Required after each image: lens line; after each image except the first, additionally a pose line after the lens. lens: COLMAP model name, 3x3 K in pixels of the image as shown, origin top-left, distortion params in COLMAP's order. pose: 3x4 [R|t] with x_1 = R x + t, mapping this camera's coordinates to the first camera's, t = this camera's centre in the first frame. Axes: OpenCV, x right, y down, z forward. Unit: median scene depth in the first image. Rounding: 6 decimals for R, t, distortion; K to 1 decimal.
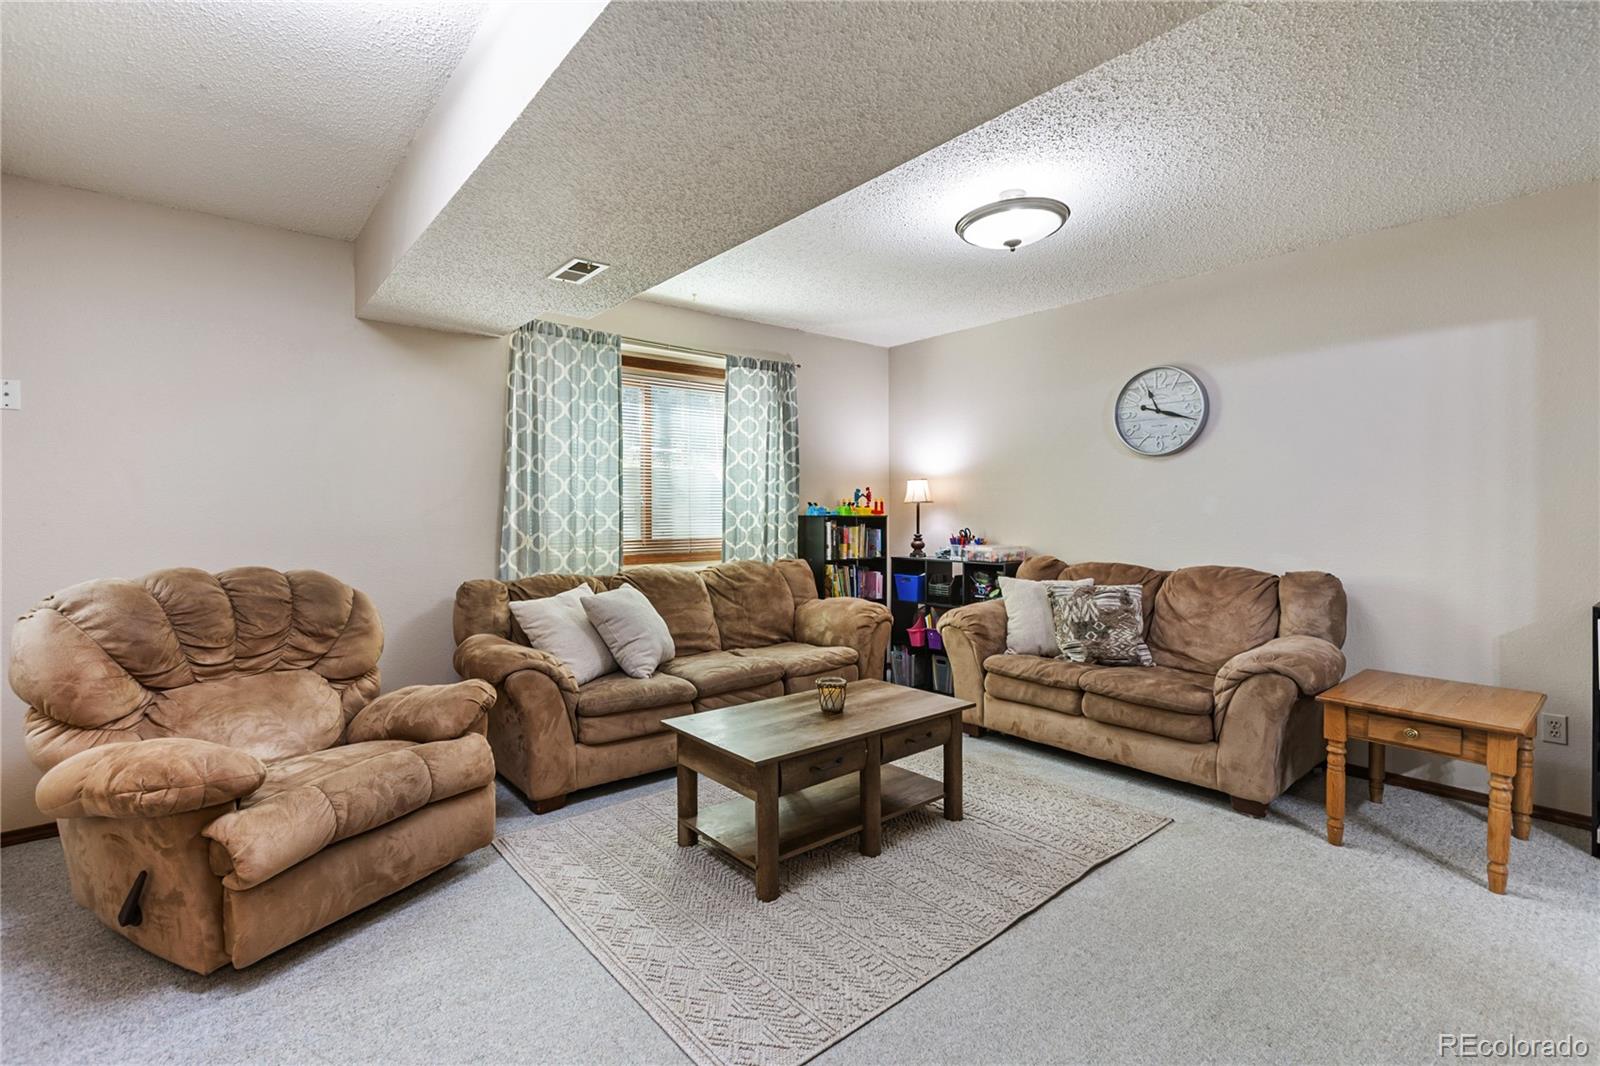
lens RADIAL K [[728.6, 0, 795.4], [0, 728.6, 524.6], [0, 0, 1]] dist [0.011480, -0.000666]
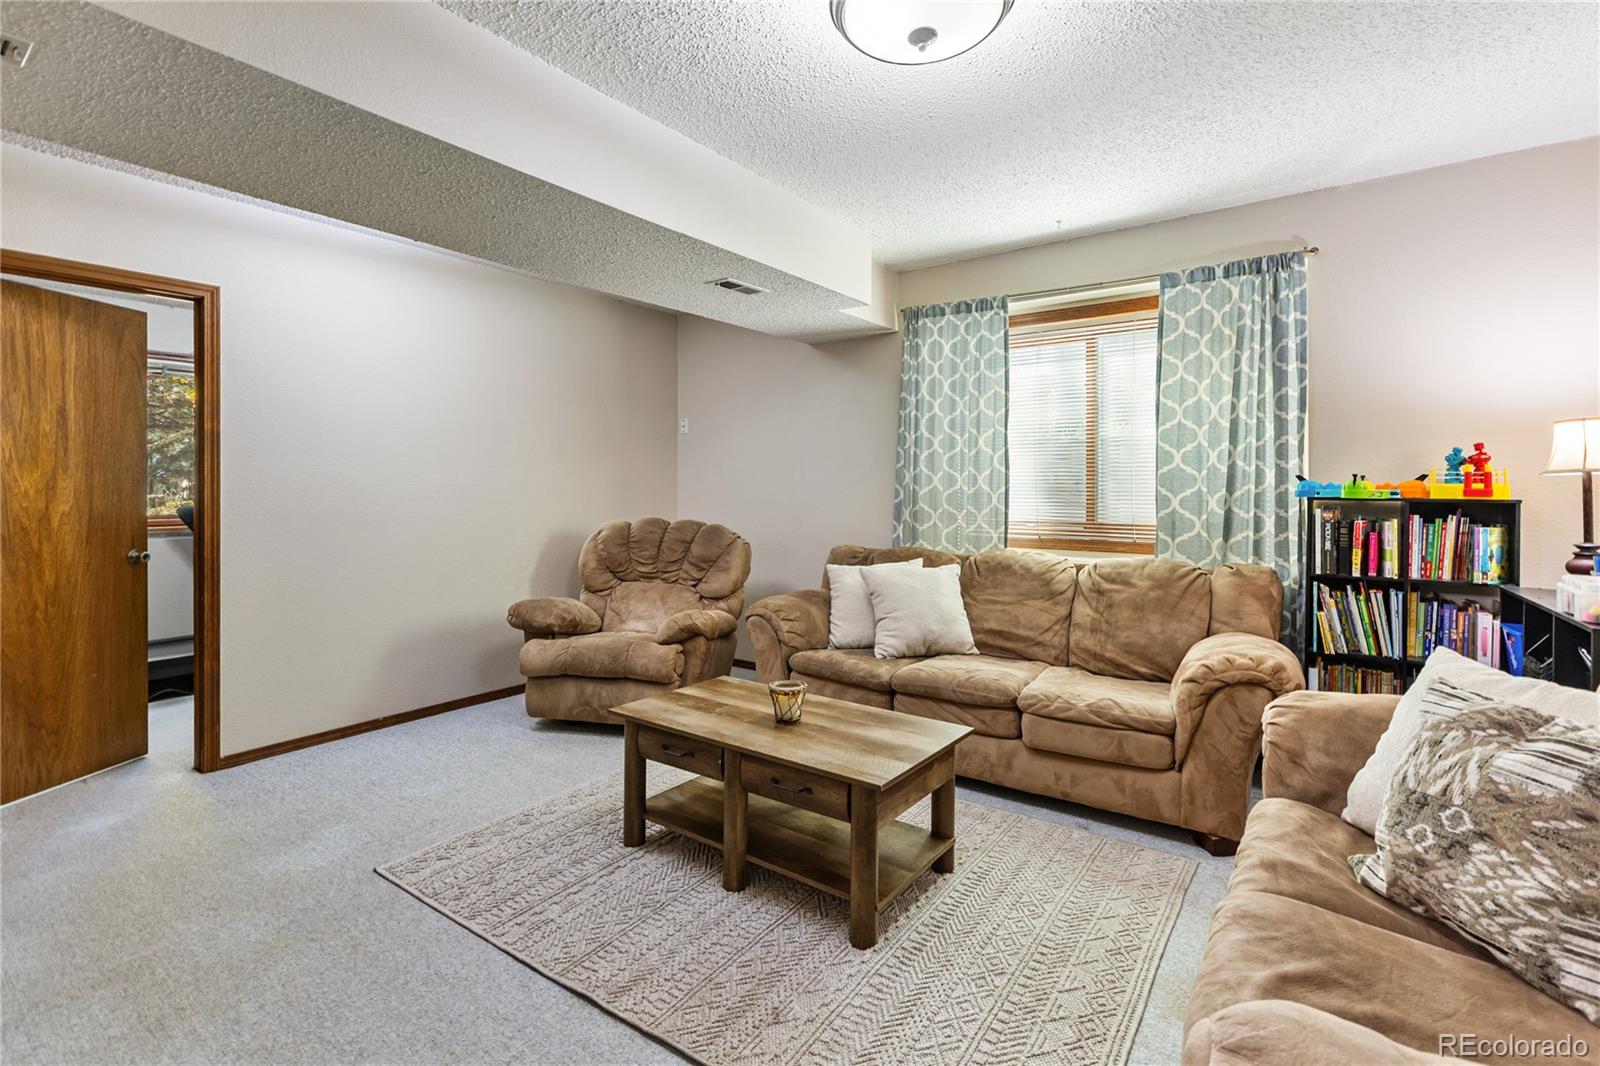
lens RADIAL K [[728.6, 0, 788.3], [0, 728.6, 492.9], [0, 0, 1]] dist [0.011480, -0.000666]
pose [[0.259641, 0.013520, -0.965610, 0.568452], [-0.022265, 0.999720, 0.008010, -0.013068], [0.965448, 0.019419, 0.259870, 0.498786]]
